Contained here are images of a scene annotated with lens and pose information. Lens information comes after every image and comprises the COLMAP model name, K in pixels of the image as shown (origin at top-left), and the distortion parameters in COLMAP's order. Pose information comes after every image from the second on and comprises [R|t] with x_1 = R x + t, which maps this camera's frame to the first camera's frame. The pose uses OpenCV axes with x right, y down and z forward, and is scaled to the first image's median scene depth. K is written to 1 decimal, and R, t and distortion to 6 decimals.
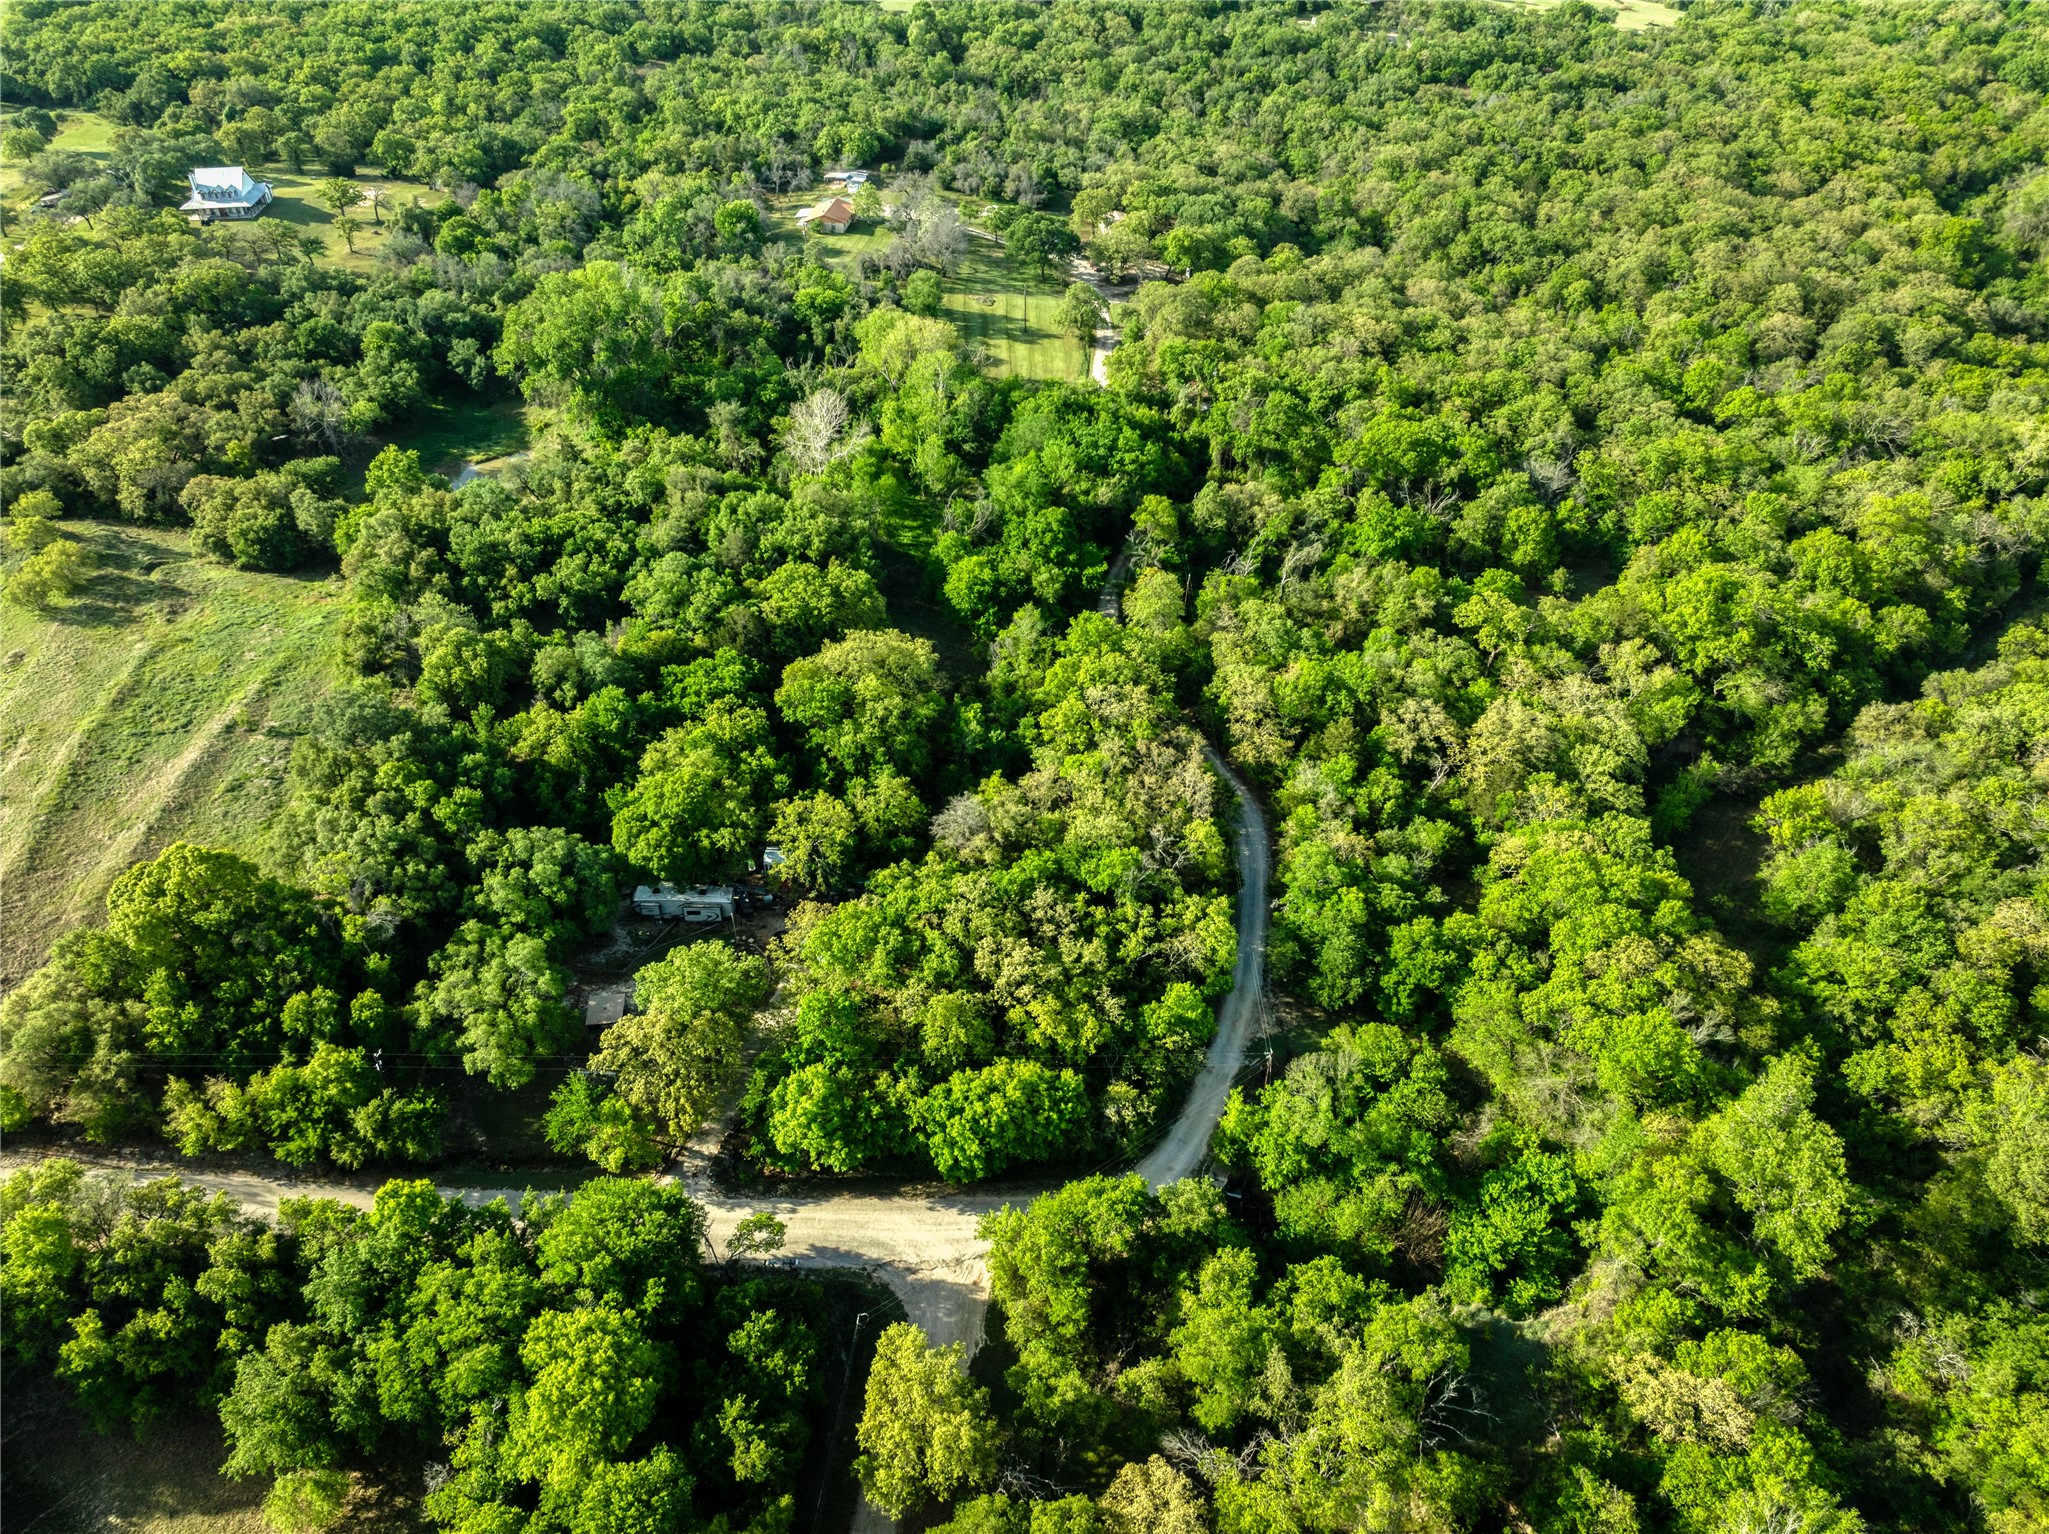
lens RADIAL K [[1443.8, 0, 1030.9], [0, 1443.8, 751.0], [0, 0, 1]] dist [-0.033742, 0.021255]
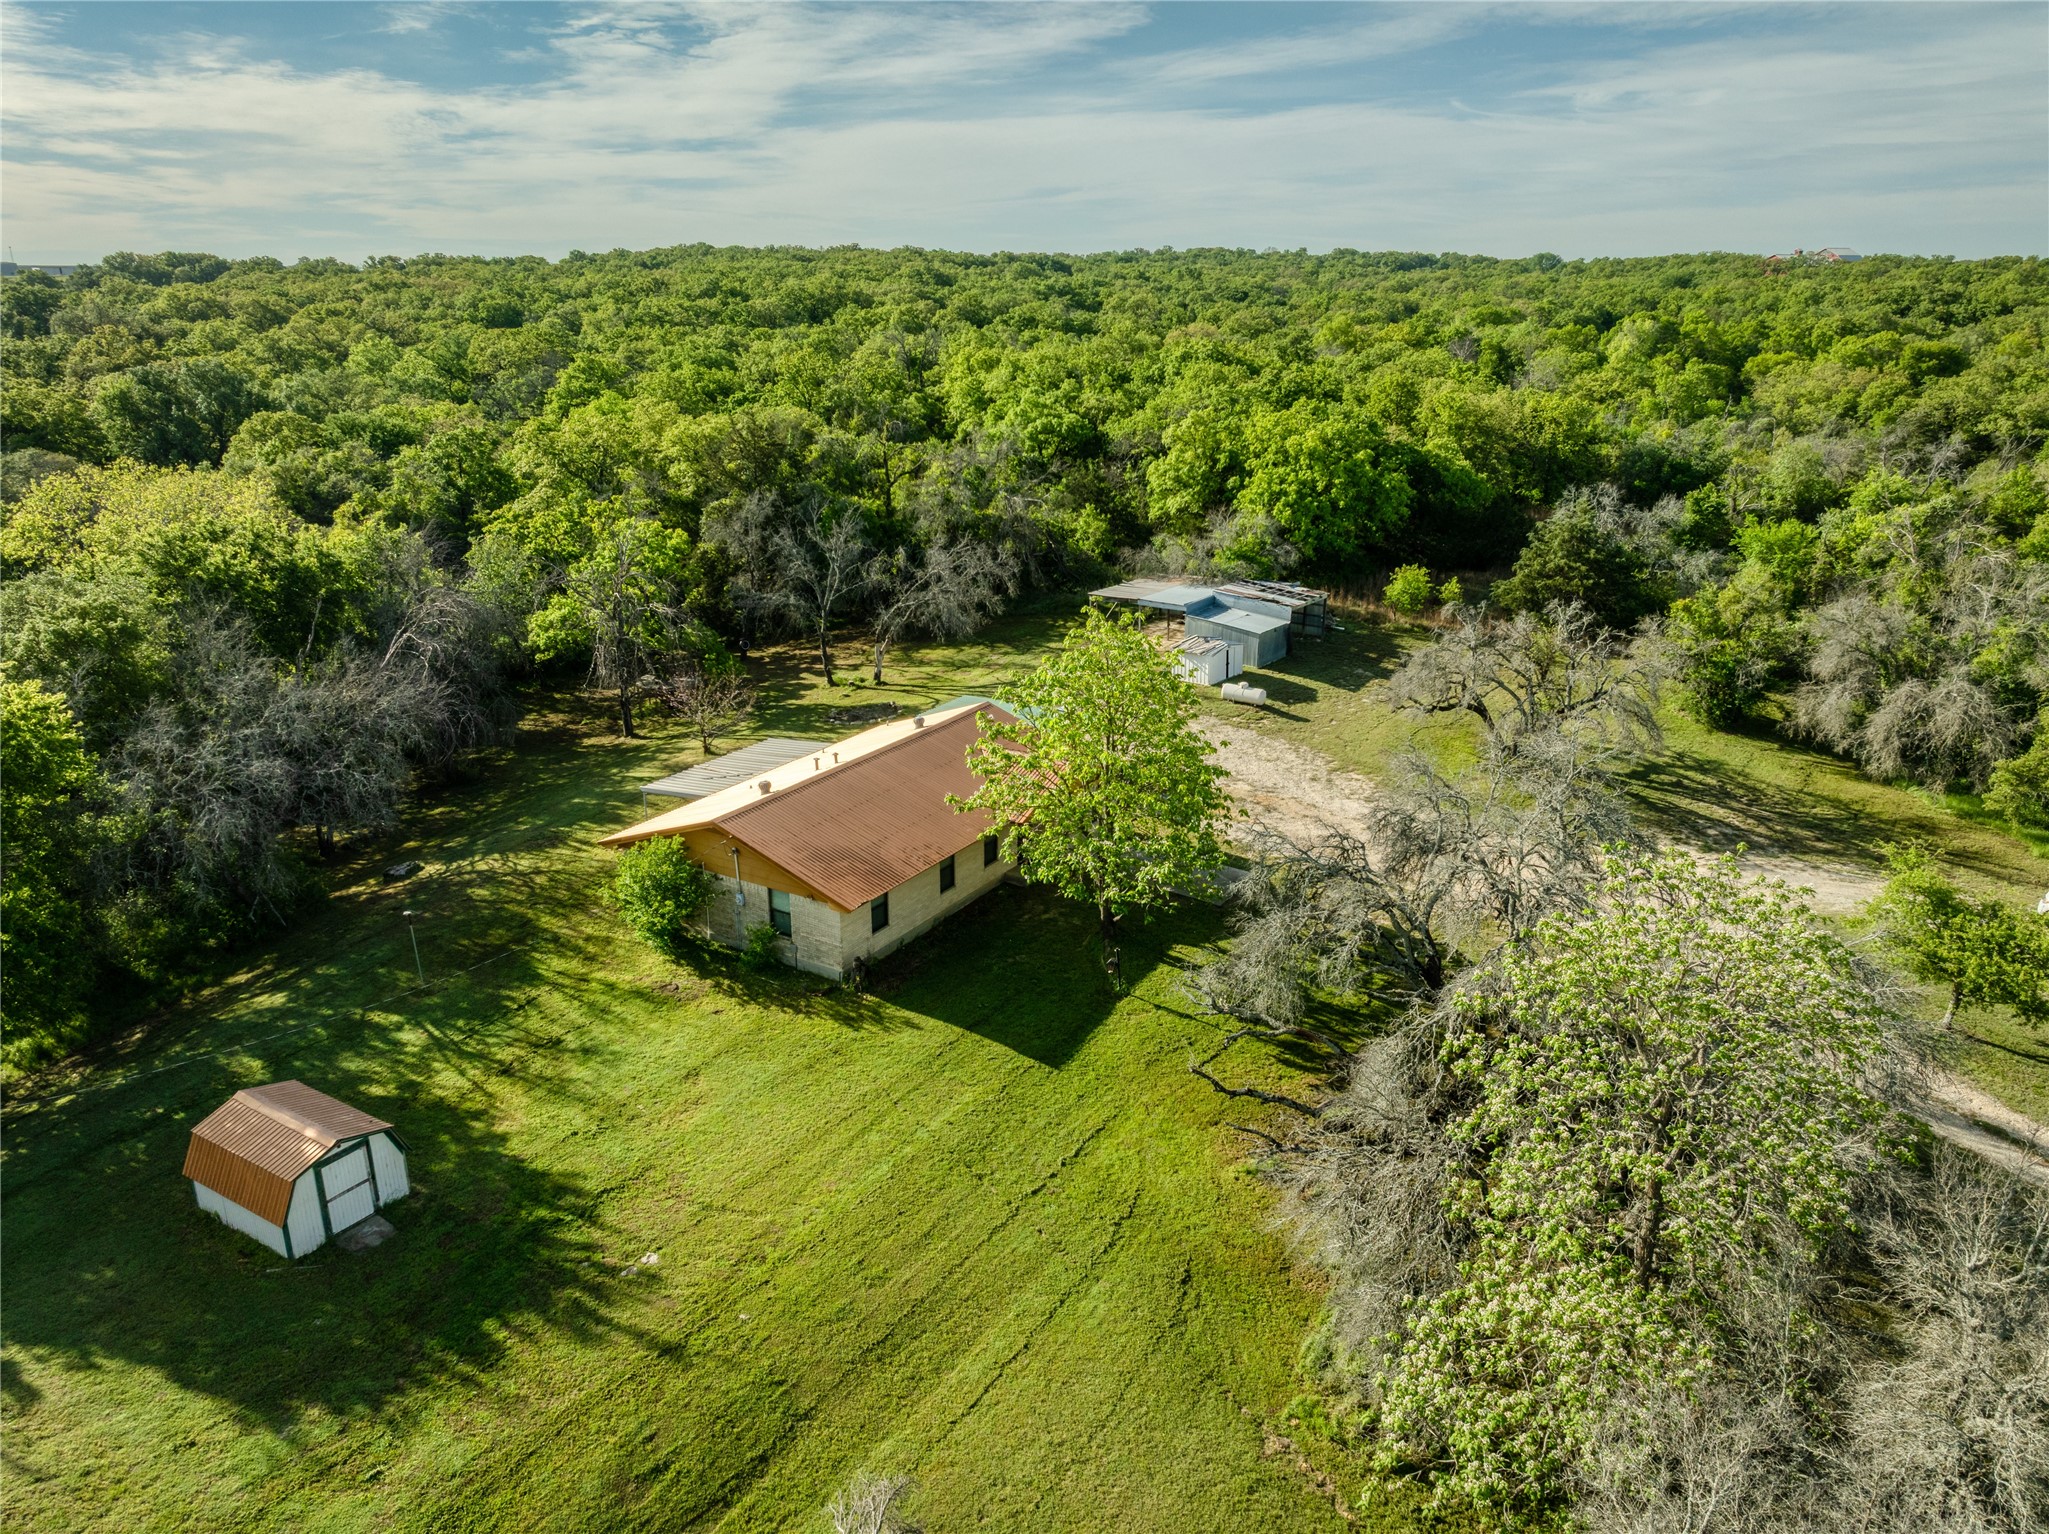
lens RADIAL K [[1443.8, 0, 1030.9], [0, 1443.8, 751.0], [0, 0, 1]] dist [-0.033742, 0.021255]
pose [[0.898059, 0.136148, -0.418274, -0.112857], [-0.256145, 0.934905, -0.245648, -0.590258], [0.357602, 0.327745, 0.874474, 1.493577]]
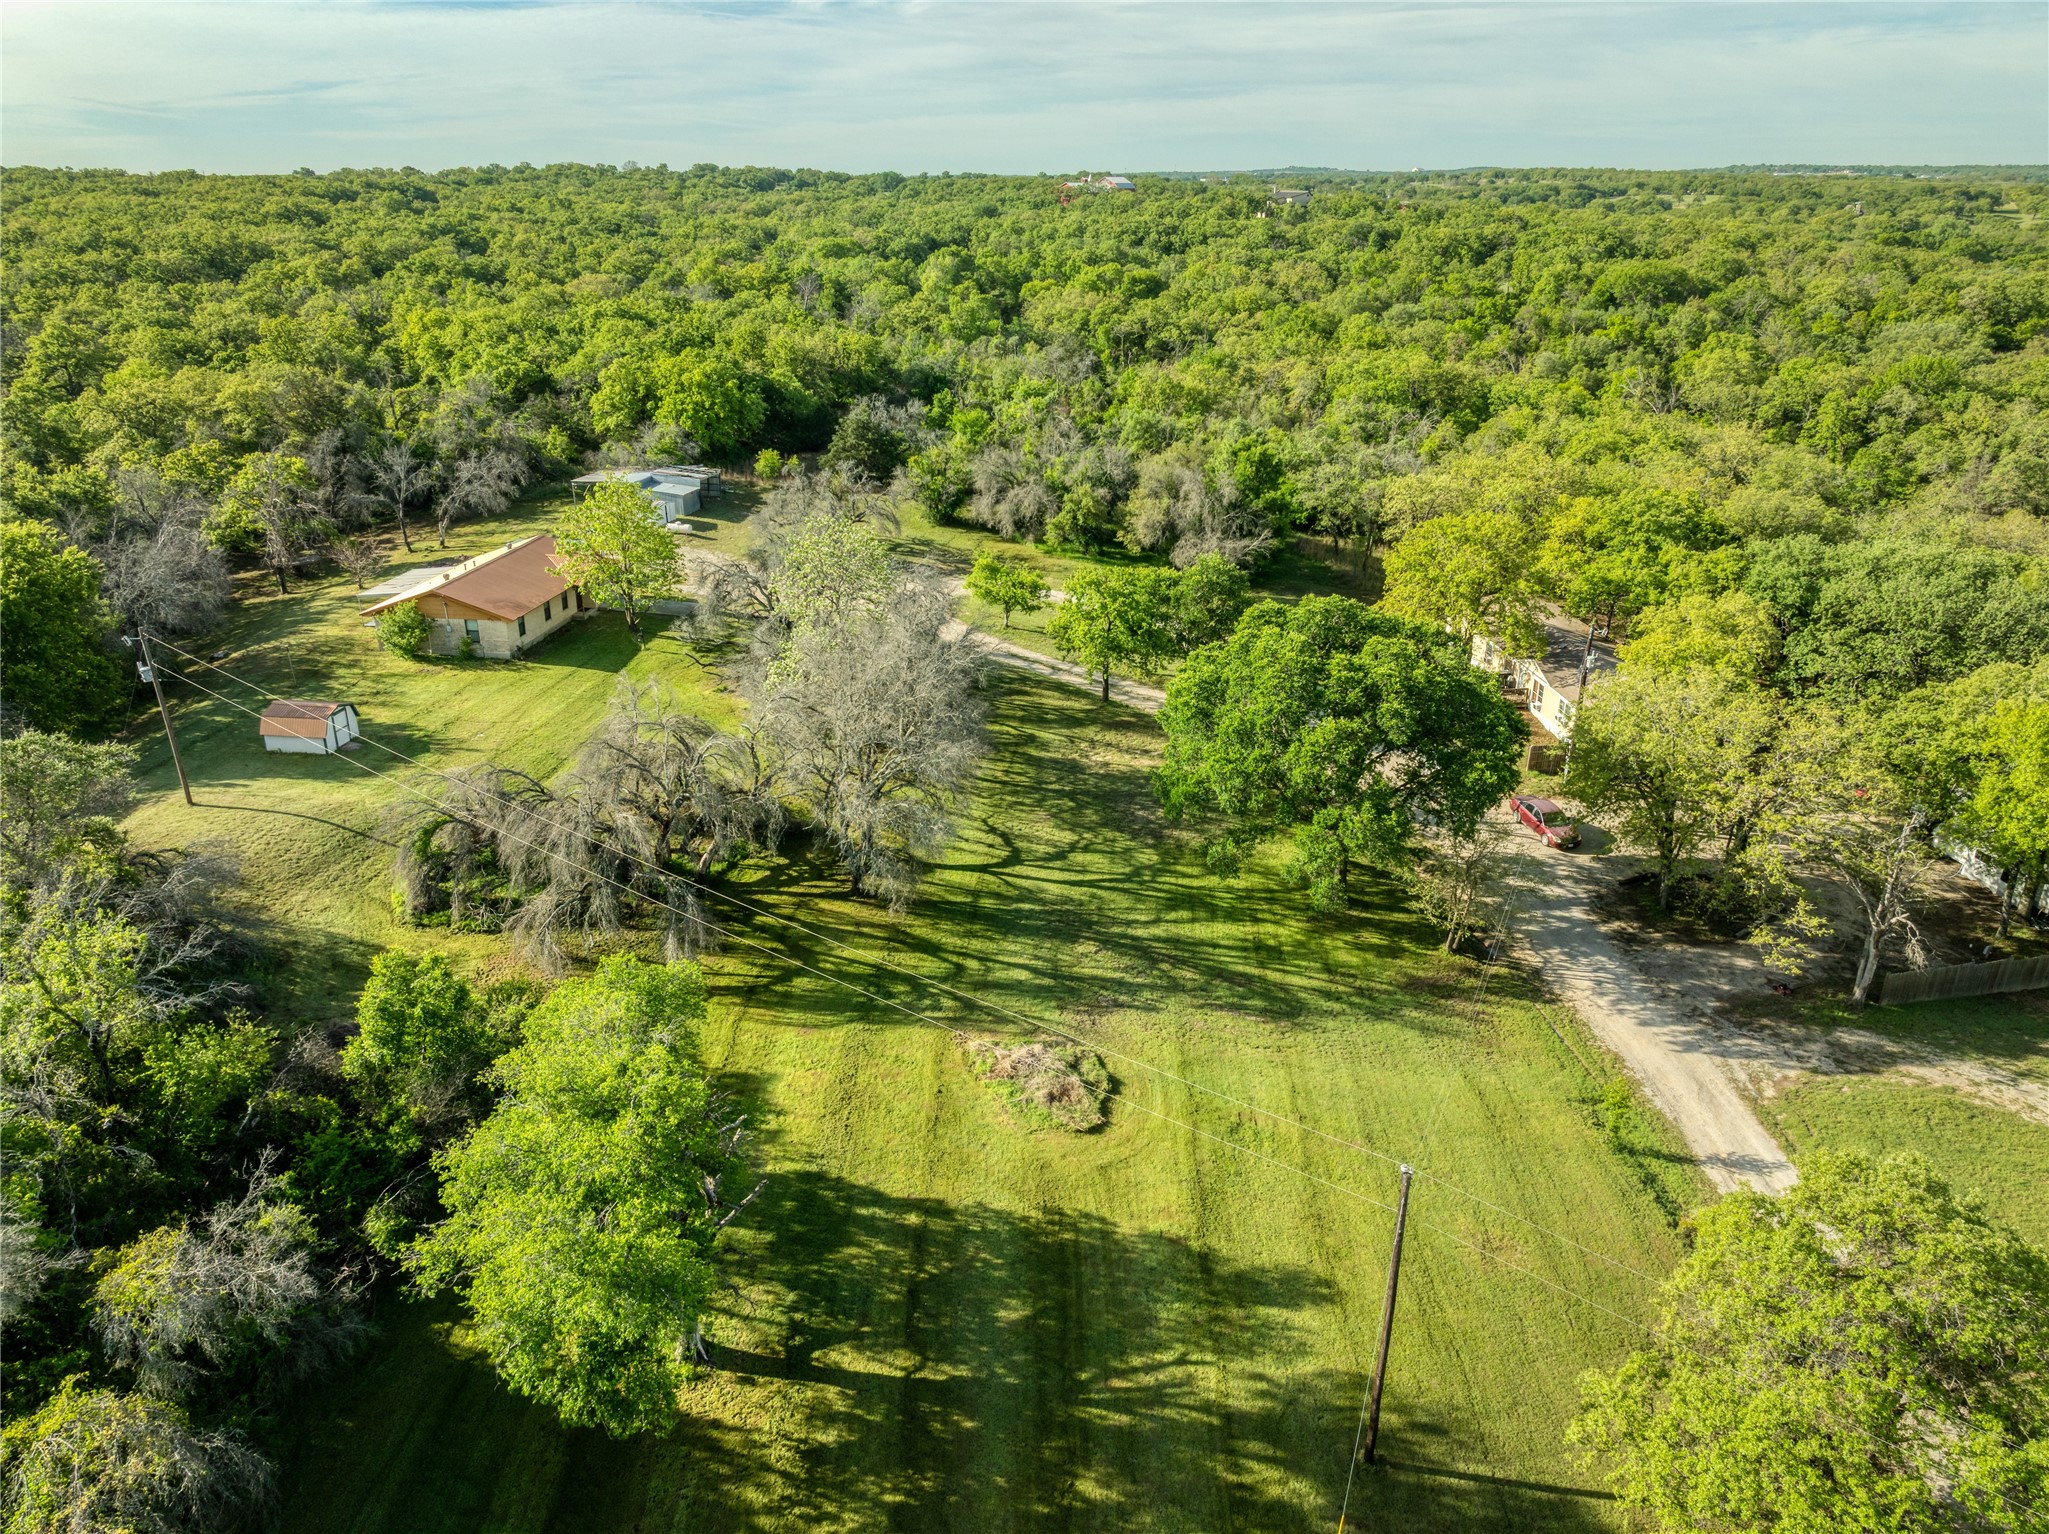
lens RADIAL K [[1443.8, 0, 1030.9], [0, 1443.8, 751.0], [0, 0, 1]] dist [-0.033742, 0.021255]
pose [[0.998984, 0.020538, -0.040115, -0.045340], [-0.029765, 0.969034, -0.245128, -0.476108], [0.033839, 0.246073, 0.968660, 1.270858]]
